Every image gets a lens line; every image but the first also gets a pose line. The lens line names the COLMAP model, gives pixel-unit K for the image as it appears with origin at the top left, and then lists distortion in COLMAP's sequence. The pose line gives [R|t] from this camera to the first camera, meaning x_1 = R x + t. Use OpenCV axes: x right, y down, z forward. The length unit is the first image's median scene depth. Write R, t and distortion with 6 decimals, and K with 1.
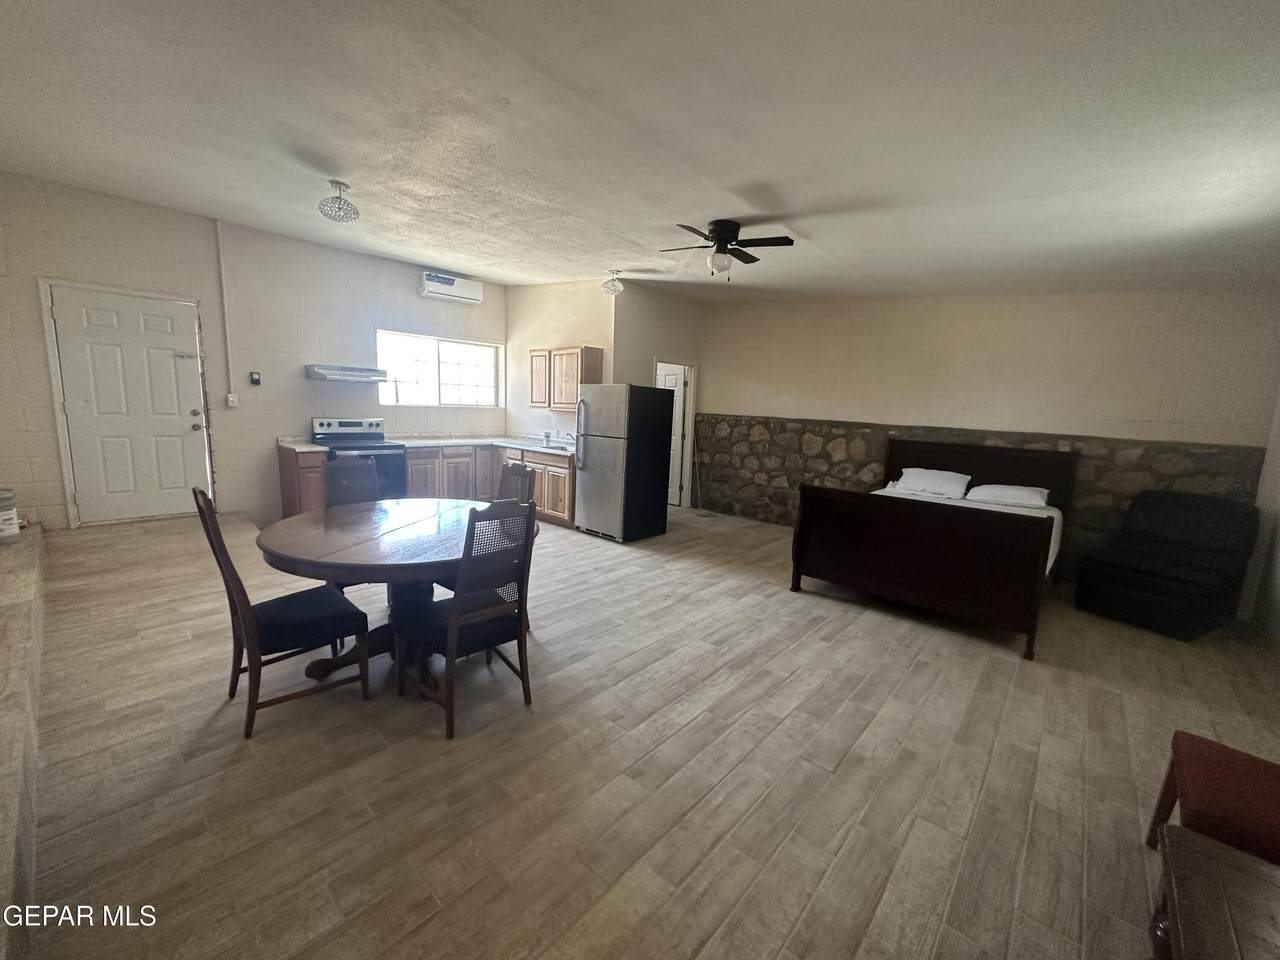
lens RADIAL K [[513.5, 0, 640.0], [0, 513.5, 480.0], [0, 0, 1]] dist [0.001115, 0.000140]
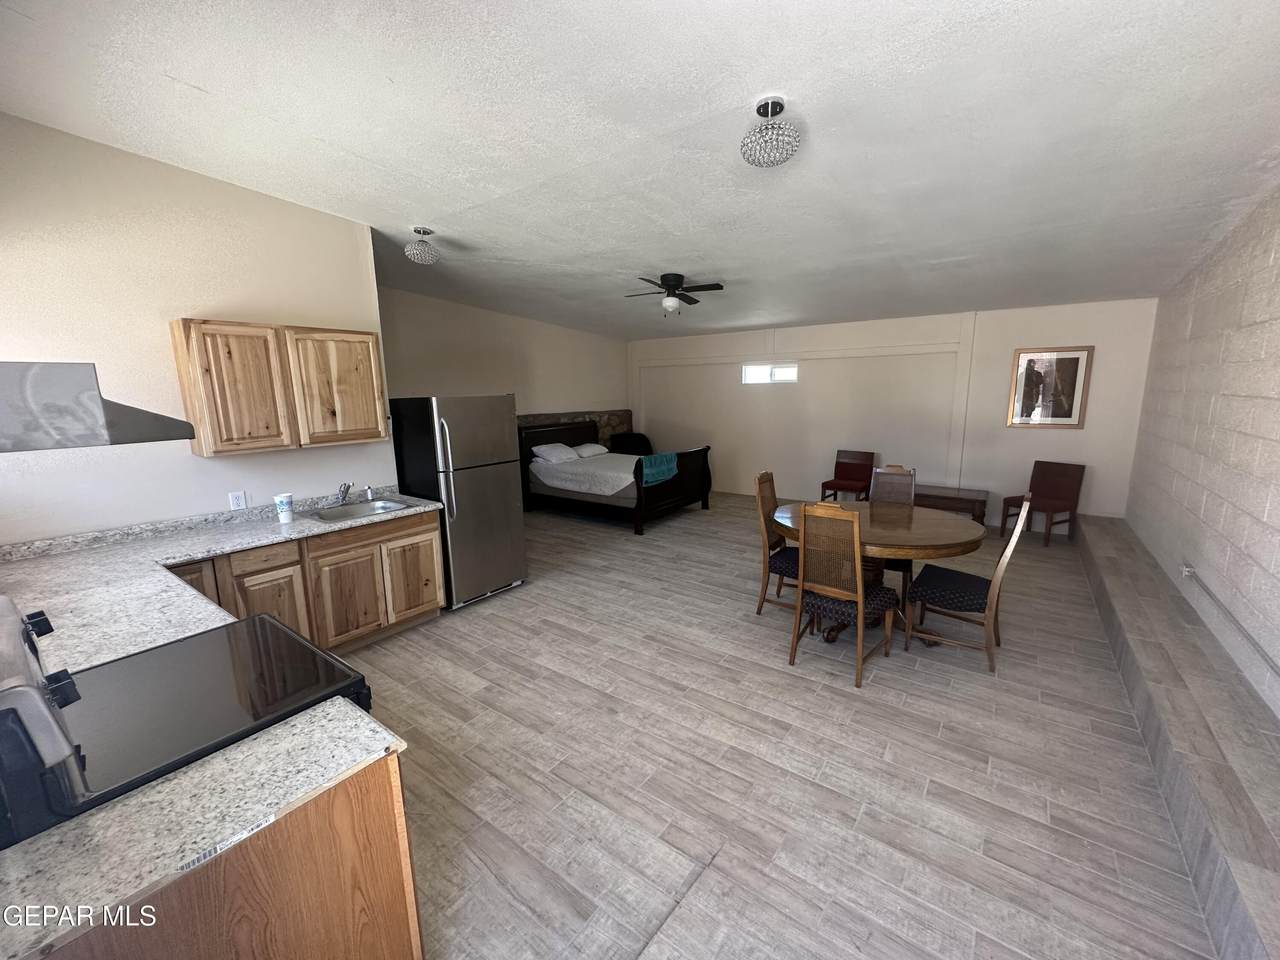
lens RADIAL K [[517.1, 0, 640.0], [0, 517.1, 480.0], [0, 0, 1]] dist [-0.000375, -0.000009]
pose [[-0.079542, -0.208284, 0.974829, -1.017879], [0.170345, 0.960703, 0.219165, -0.232970], [-0.982169, 0.183490, -0.040936, 0.998925]]
